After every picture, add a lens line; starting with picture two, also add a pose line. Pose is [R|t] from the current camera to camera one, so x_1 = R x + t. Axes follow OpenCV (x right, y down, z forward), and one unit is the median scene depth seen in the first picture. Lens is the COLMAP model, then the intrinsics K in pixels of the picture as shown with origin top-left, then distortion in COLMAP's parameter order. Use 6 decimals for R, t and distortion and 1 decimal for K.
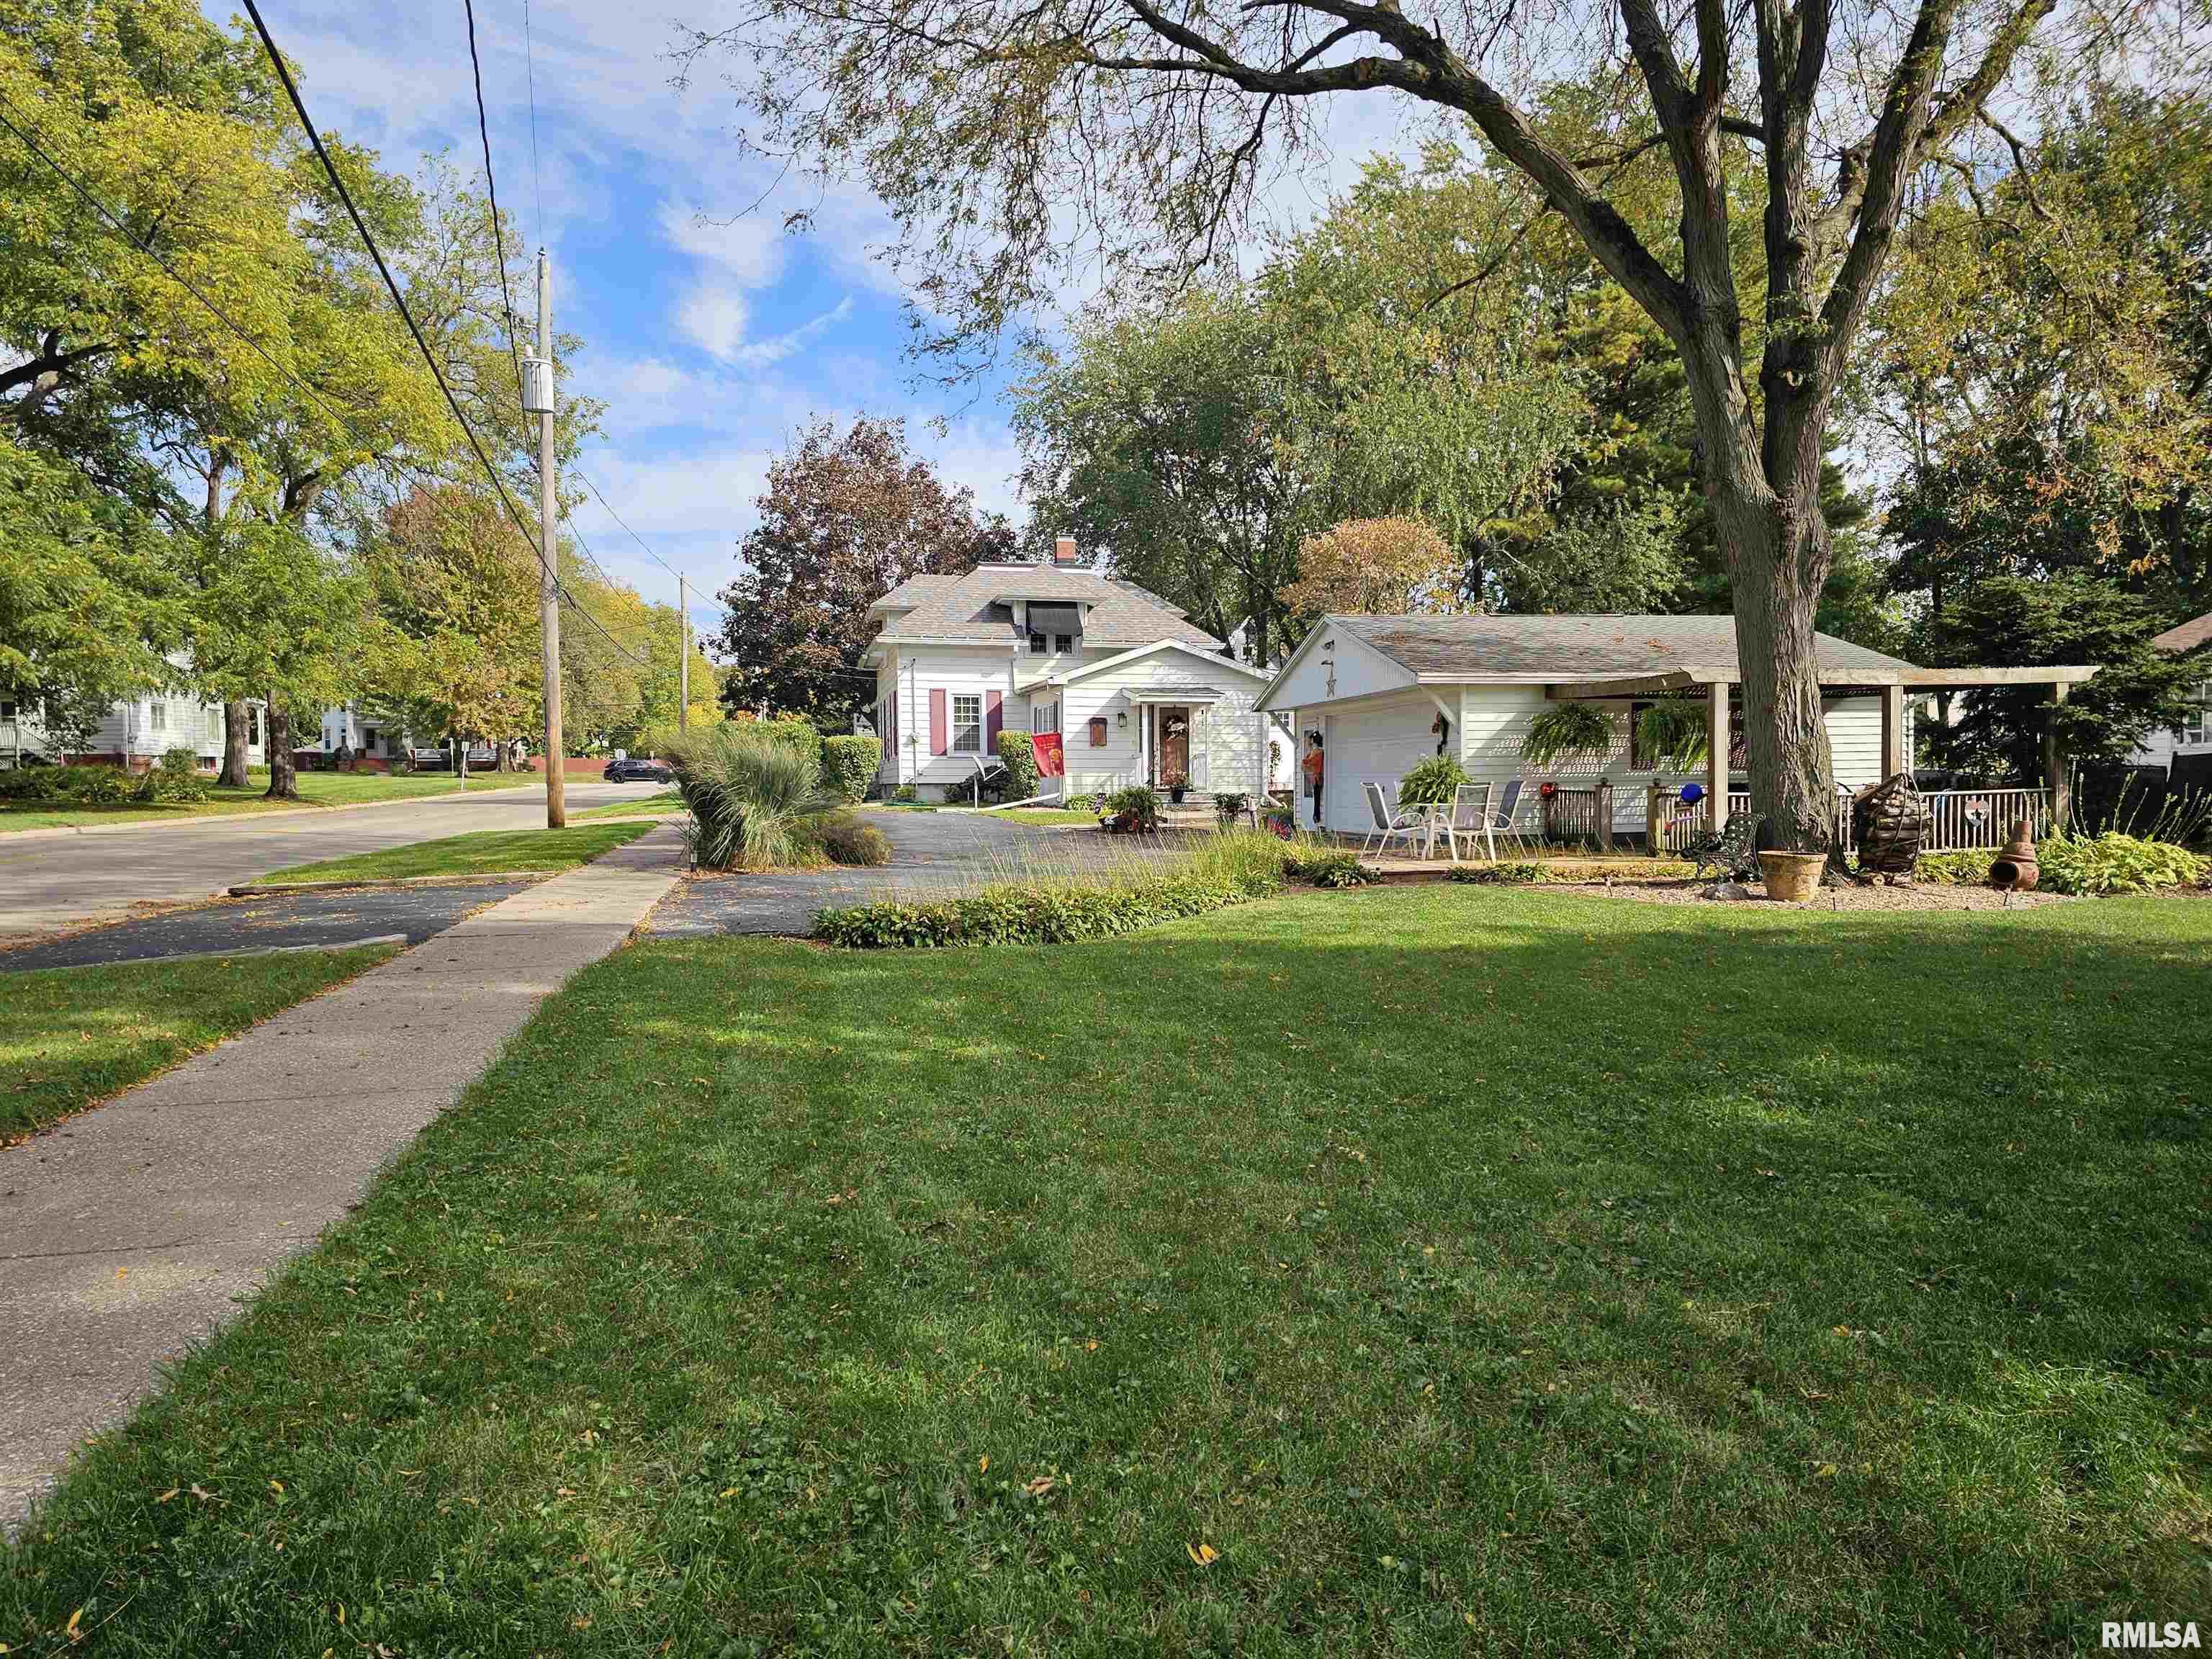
lens RADIAL K [[1493.1, 0, 1106.2], [0, 1493.1, 828.4], [0, 0, 1]] dist [-0.002121, -0.008872]
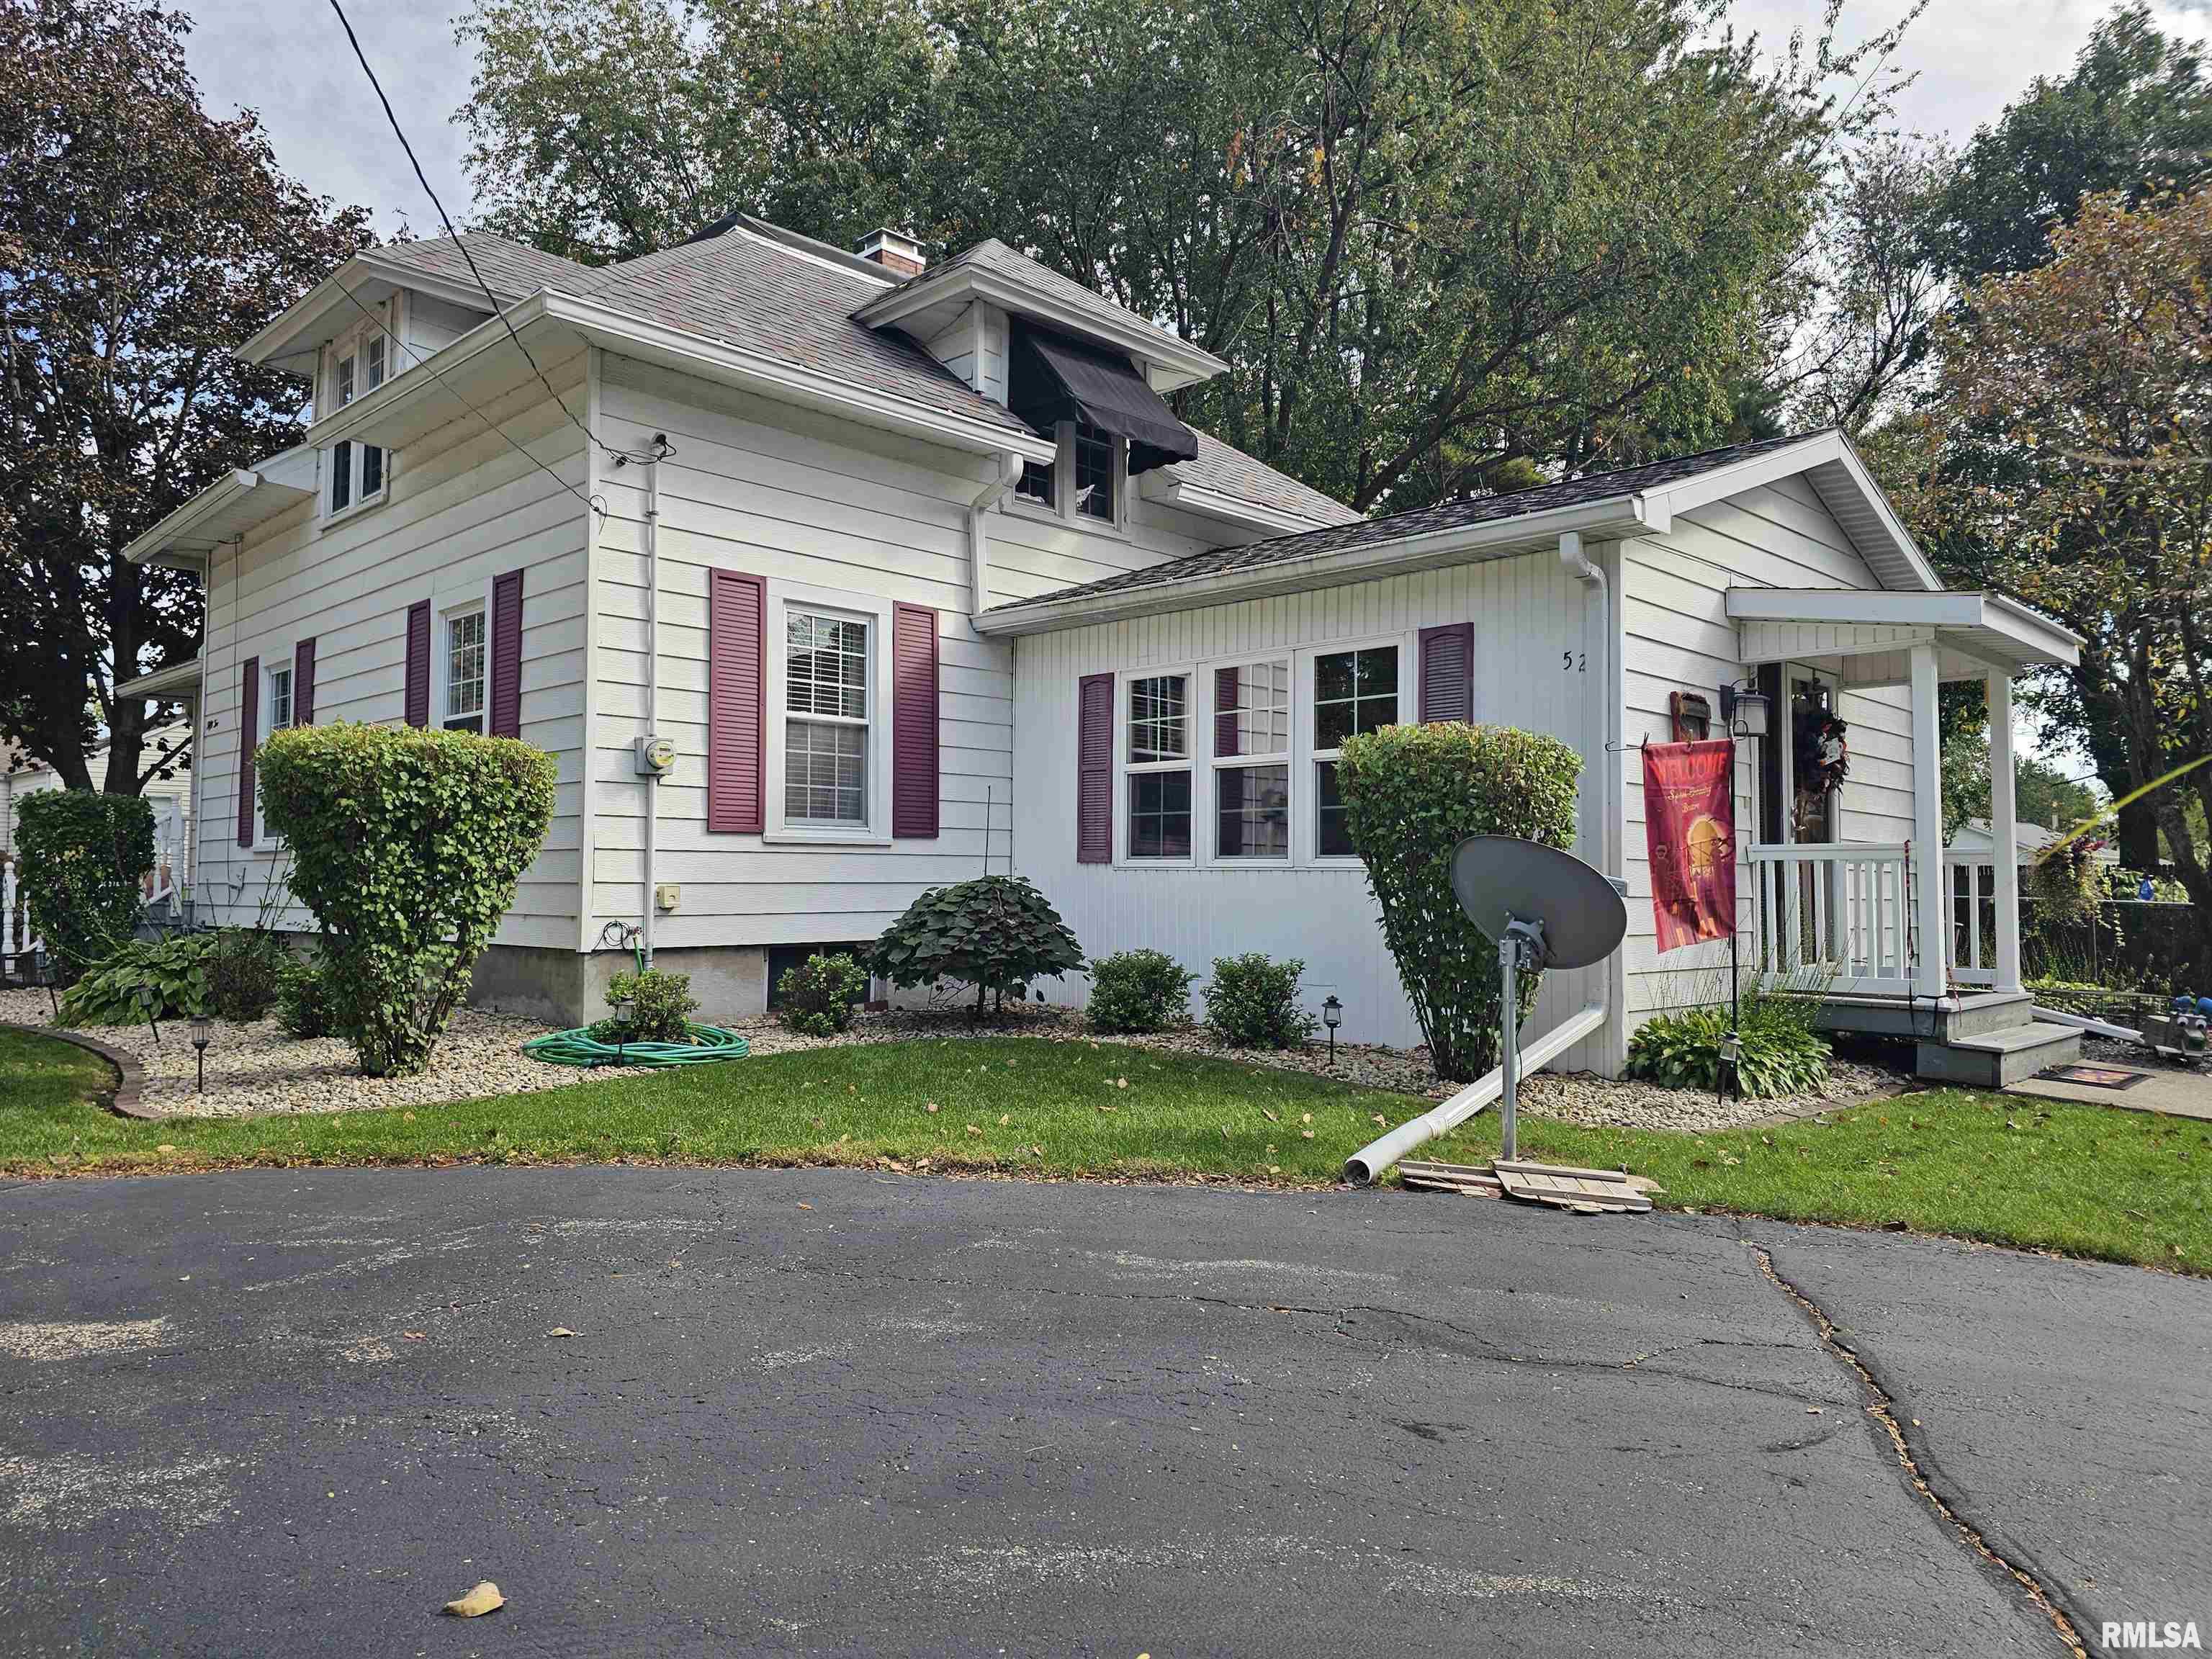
lens RADIAL K [[1493.1, 0, 1104.2], [0, 1493.1, 833.1], [0, 0, 1]] dist [-0.002121, -0.008872]
pose [[0.795172, 0.032152, 0.605530, -0.216269], [0.010731, 0.997691, -0.067067, -0.031540], [-0.606288, 0.059828, 0.792991, 0.765327]]
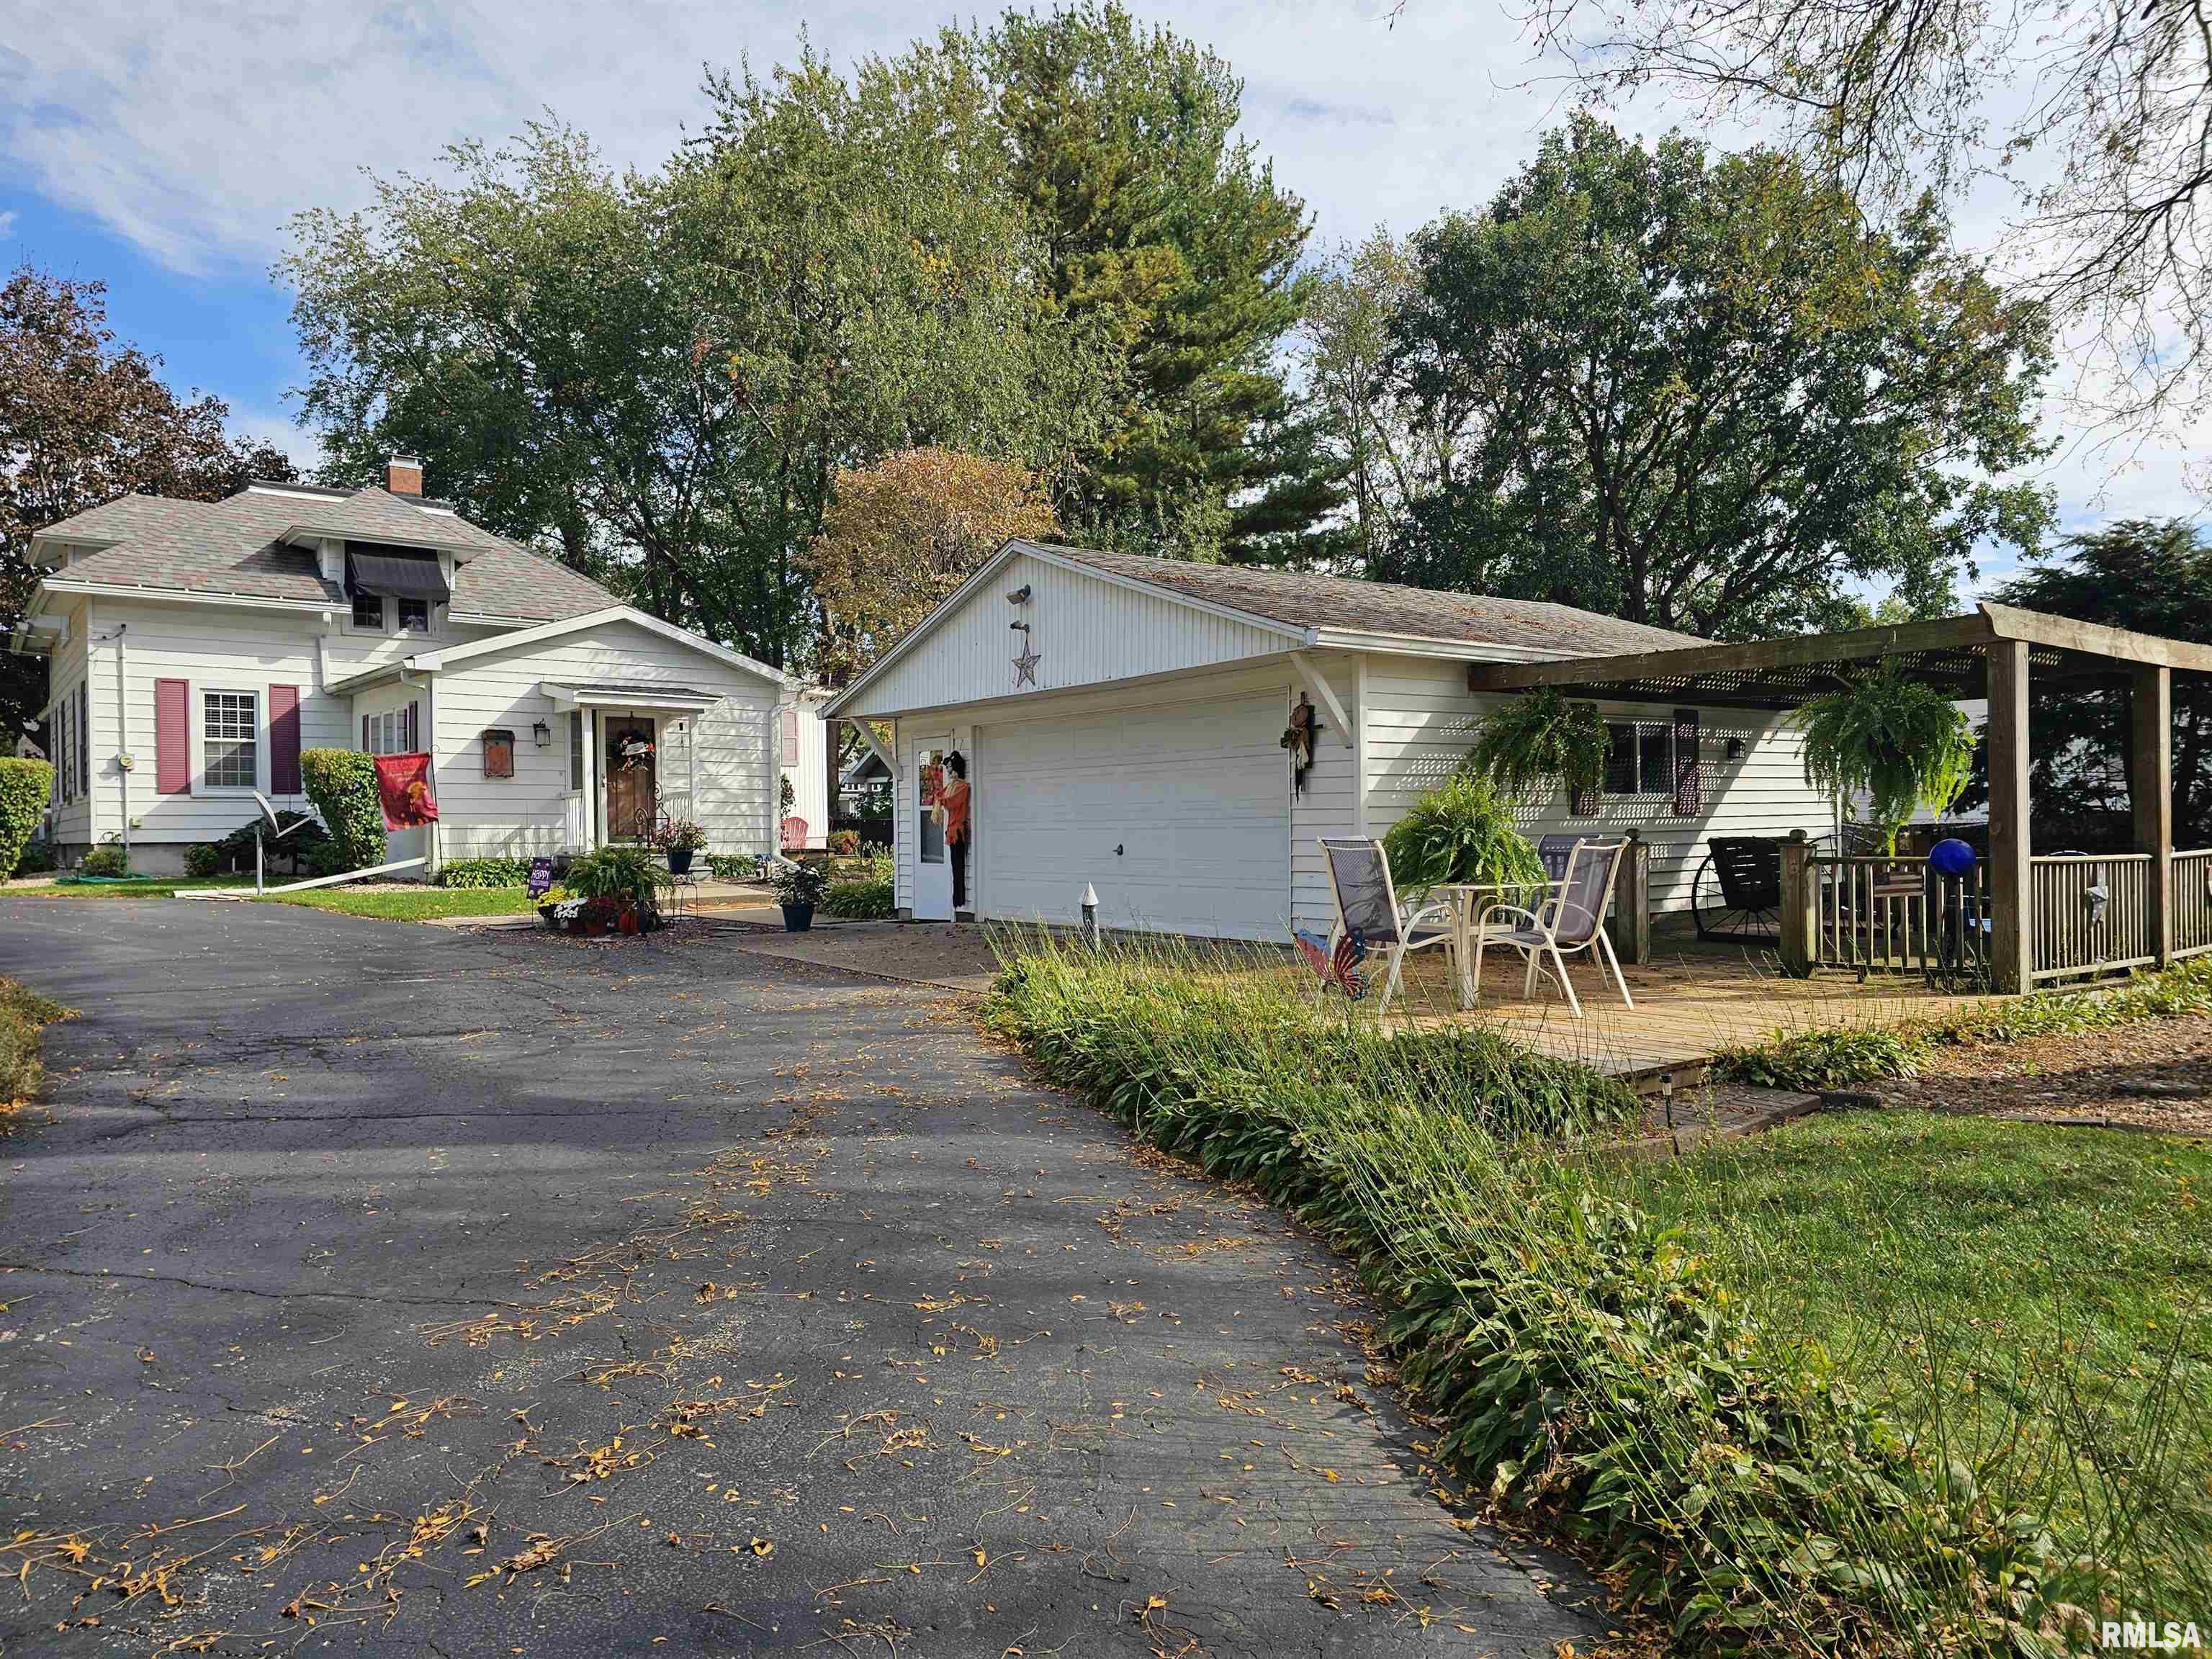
lens RADIAL K [[1493.1, 0, 1168.4], [0, 1493.1, 829.2], [0, 0, 1]] dist [-0.002121, -0.008872]
pose [[0.883621, -0.003036, 0.468193, -0.042060], [0.018877, 0.999397, -0.029147, -0.011114], [-0.467822, 0.034593, 0.883145, 0.312459]]
